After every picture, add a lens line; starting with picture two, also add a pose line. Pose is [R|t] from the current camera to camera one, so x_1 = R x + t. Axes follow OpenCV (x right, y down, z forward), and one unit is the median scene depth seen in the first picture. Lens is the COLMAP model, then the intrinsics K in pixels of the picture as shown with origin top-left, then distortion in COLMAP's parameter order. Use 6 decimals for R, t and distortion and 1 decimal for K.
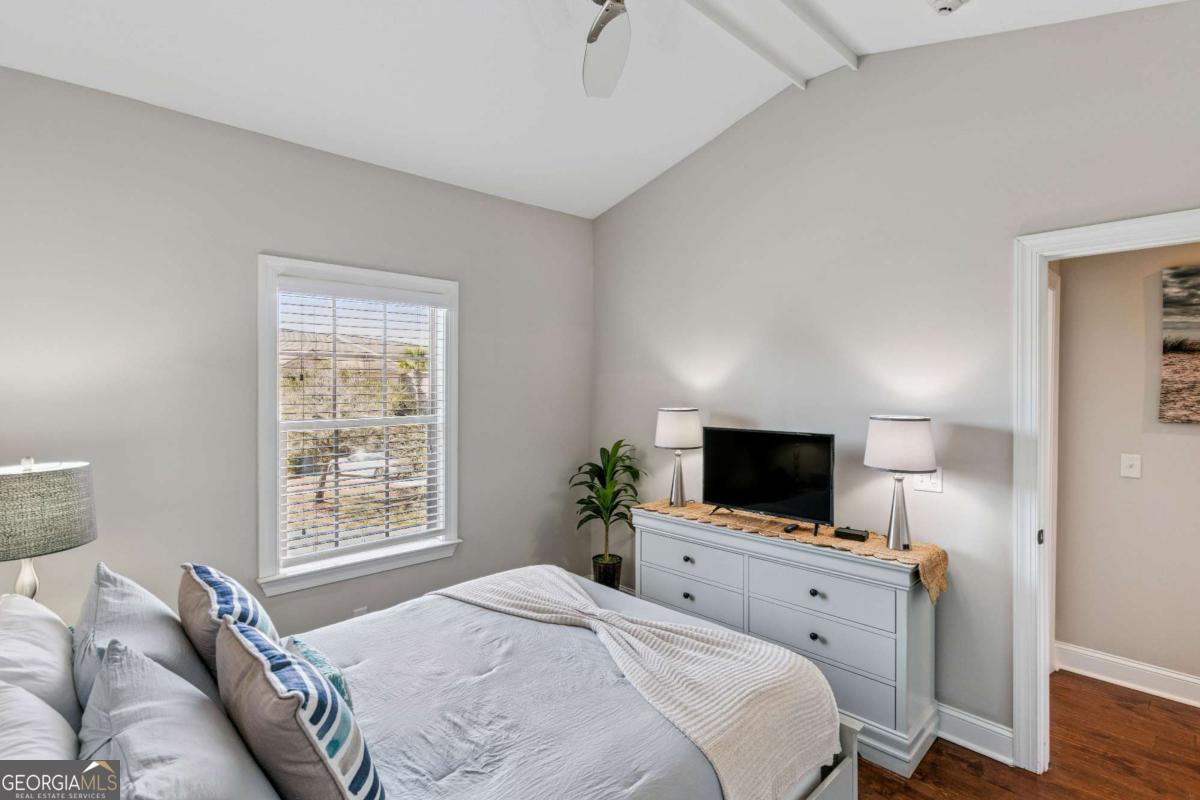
lens RADIAL K [[566.4, 0, 598.2], [0, 566.4, 394.7], [0, 0, 1]] dist [0.003091, 0.000066]
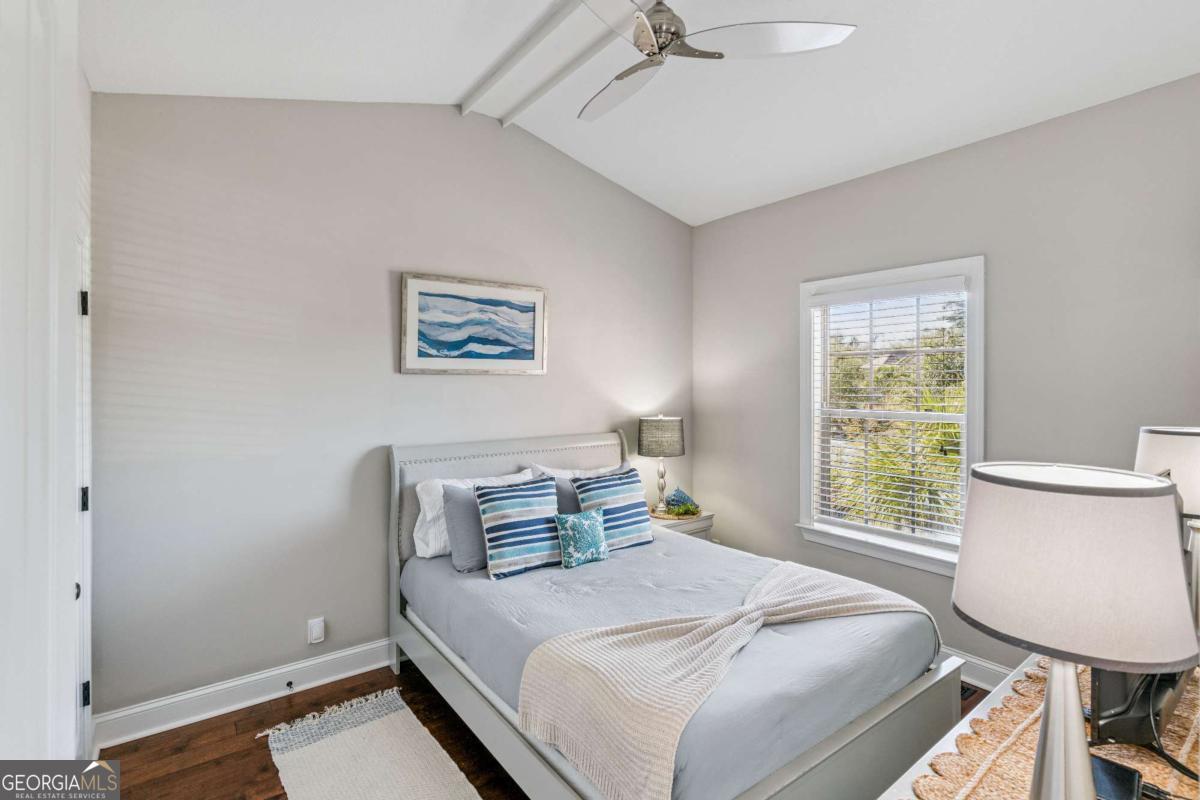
lens RADIAL K [[566.4, 0, 597.8], [0, 566.4, 390.7], [0, 0, 1]] dist [0.003091, 0.000066]
pose [[-0.102783, 0.018694, -0.994528, 0.789264], [-0.017043, 0.999644, 0.020551, -0.010701], [0.994558, 0.019062, -0.102428, 0.656227]]
